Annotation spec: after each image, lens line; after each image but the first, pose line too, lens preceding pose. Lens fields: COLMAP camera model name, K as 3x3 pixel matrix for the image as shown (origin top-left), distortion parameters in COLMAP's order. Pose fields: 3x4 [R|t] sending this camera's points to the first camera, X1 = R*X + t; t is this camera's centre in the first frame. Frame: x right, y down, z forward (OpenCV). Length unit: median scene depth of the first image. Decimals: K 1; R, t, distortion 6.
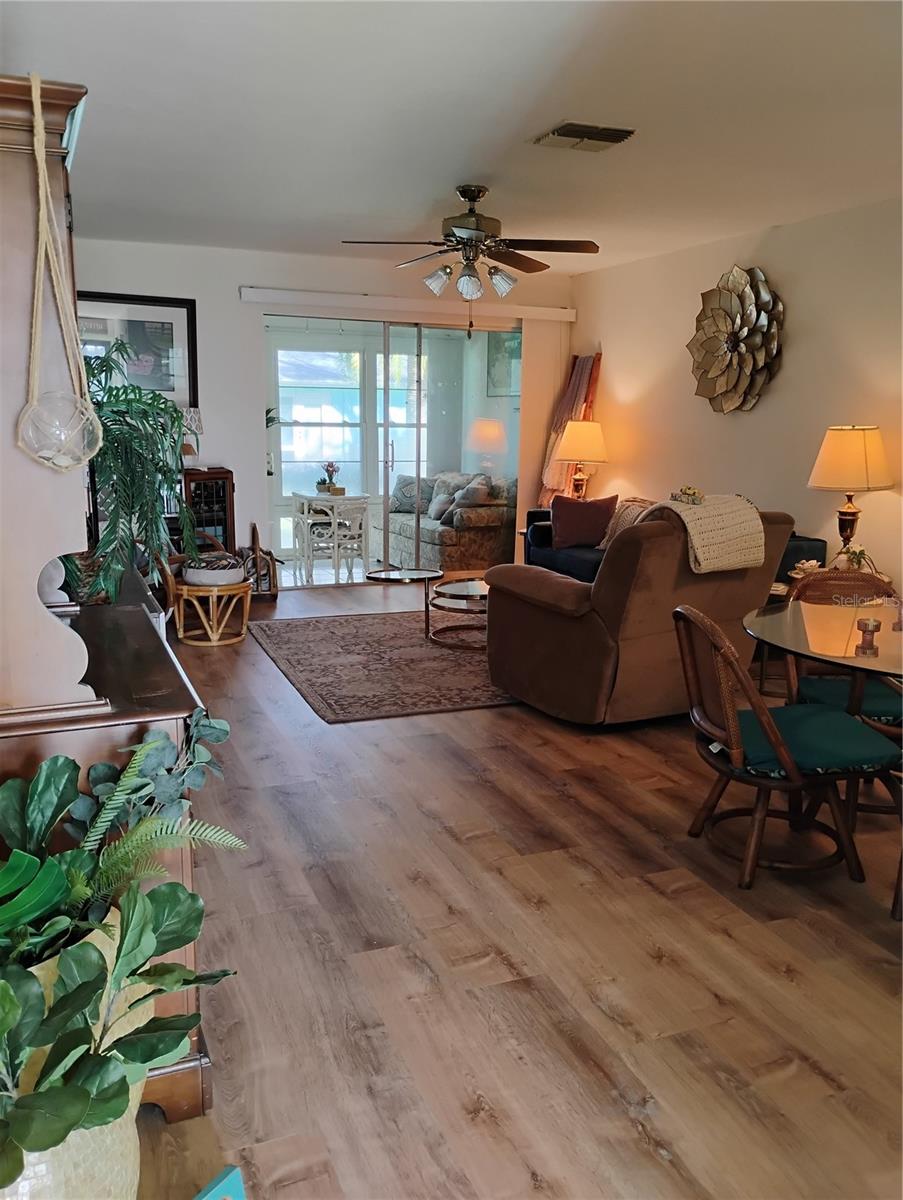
lens RADIAL K [[1003.9, 0, 455.1], [0, 1003.9, 601.7], [0, 0, 1]] dist [0.063122, -0.088145]
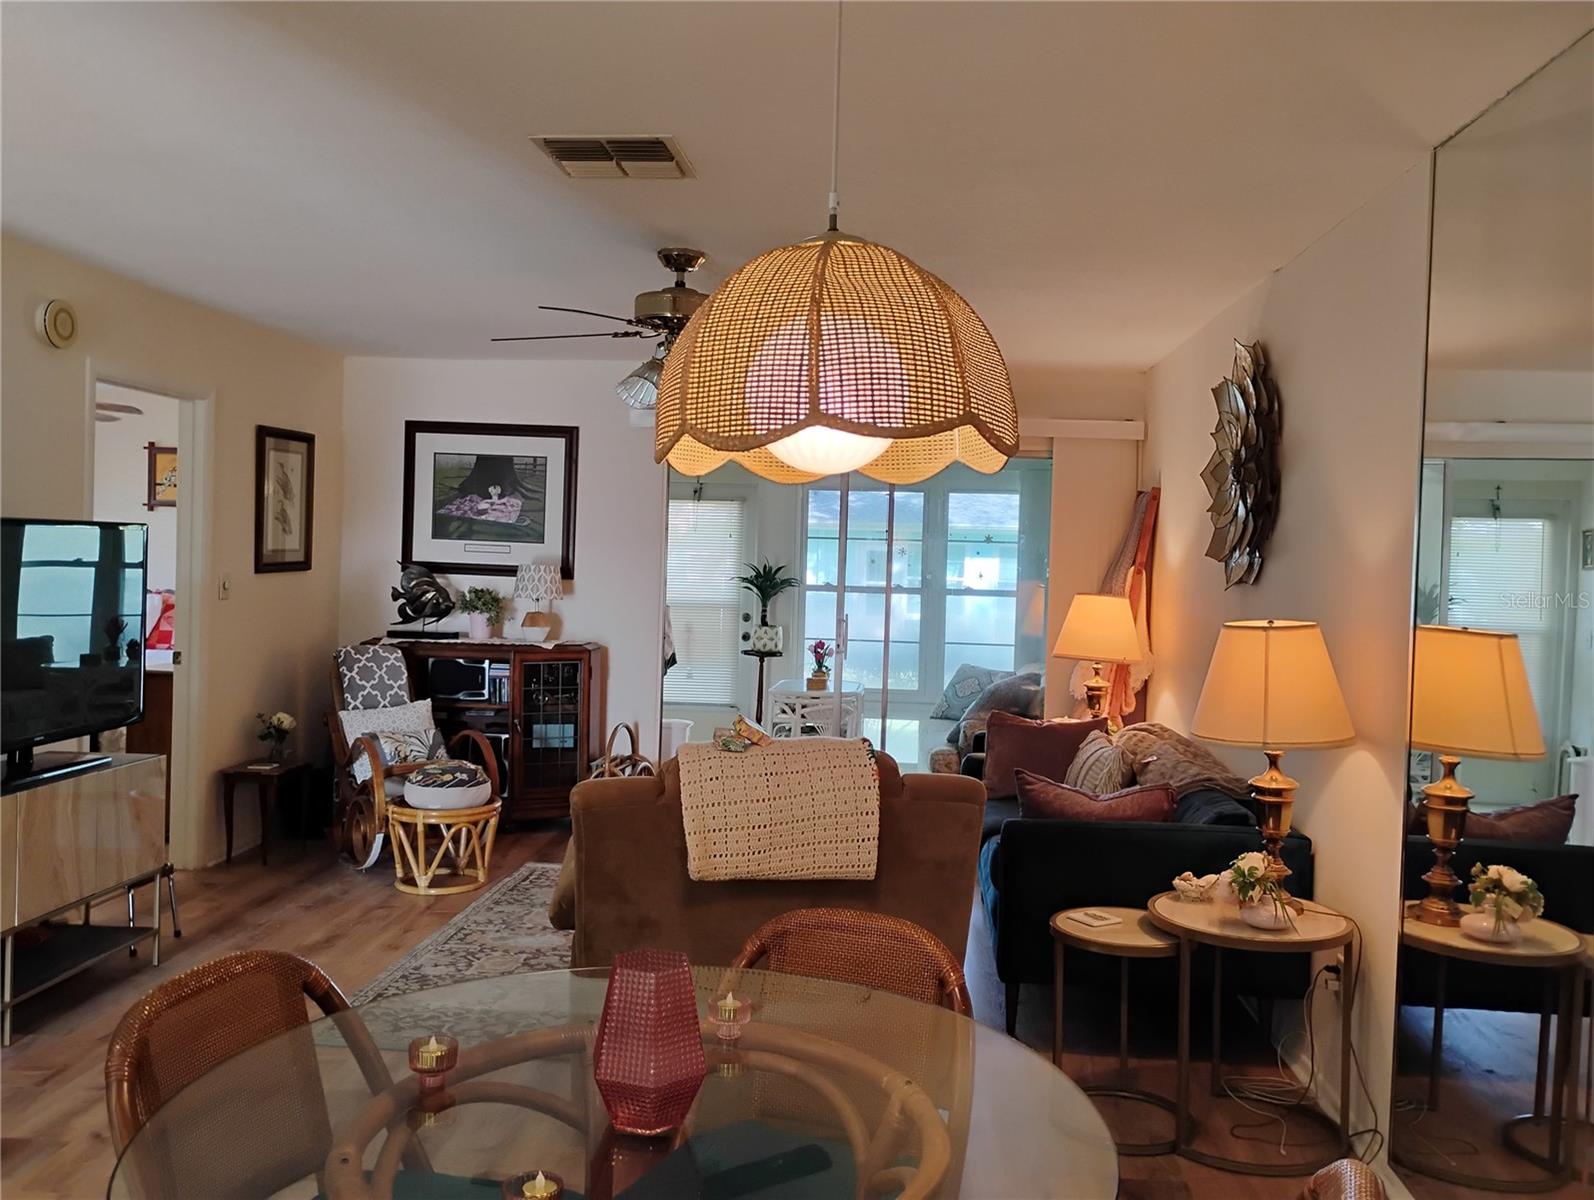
lens RADIAL K [[1316.9, 0, 798.0], [0, 1316.9, 580.0], [0, 0, 1]] dist [0.055362, -0.062827]
pose [[0.891976, 0.020287, -0.451627, 0.417299], [-0.099297, 0.983389, -0.151941, -0.058556], [0.441043, 0.180373, 0.879174, 0.257225]]
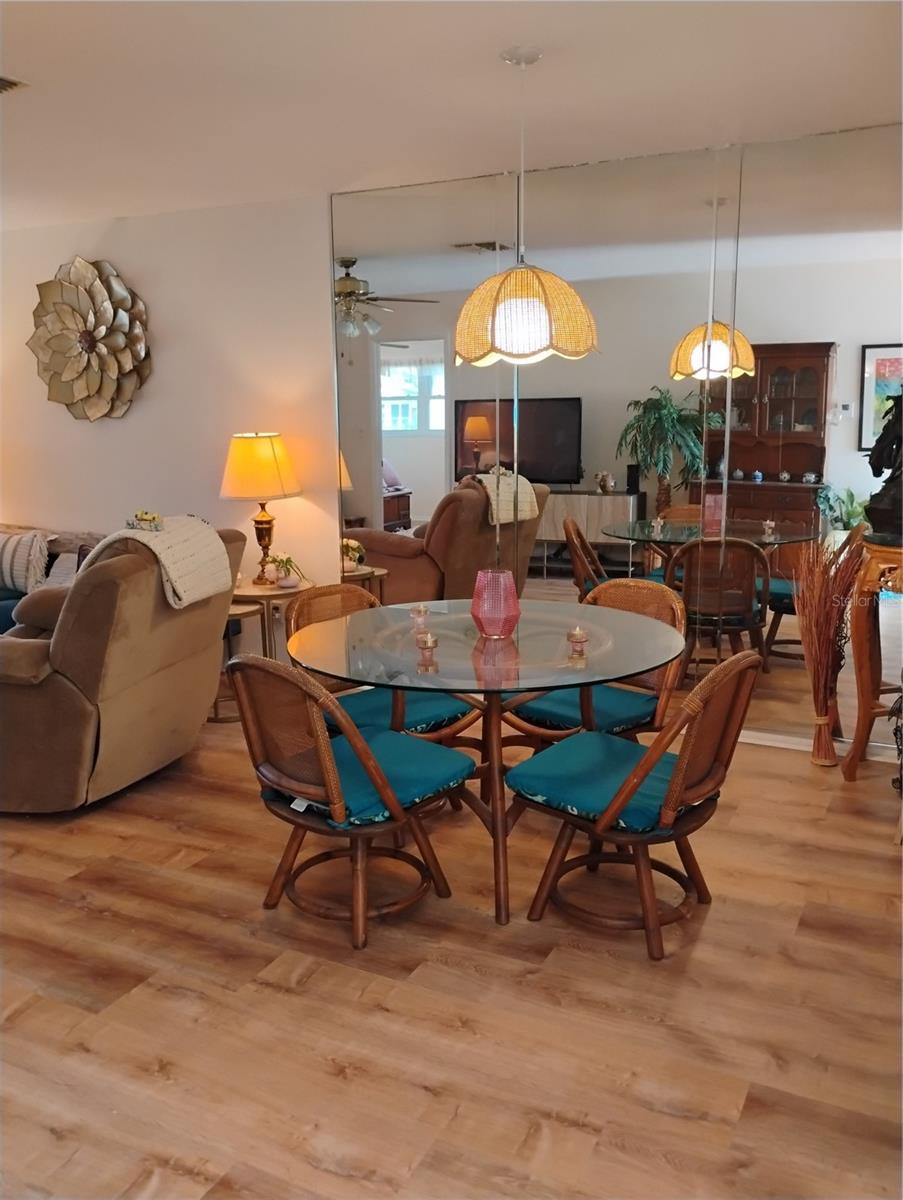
lens RADIAL K [[994.6, 0, 452.7], [0, 994.6, 603.9], [0, 0, 1]] dist [0.065913, -0.087725]
pose [[0.745567, -0.148190, 0.649746, -0.103358], [0.143387, 0.987800, 0.060757, -0.035952], [-0.650823, 0.047867, 0.757719, 0.129077]]
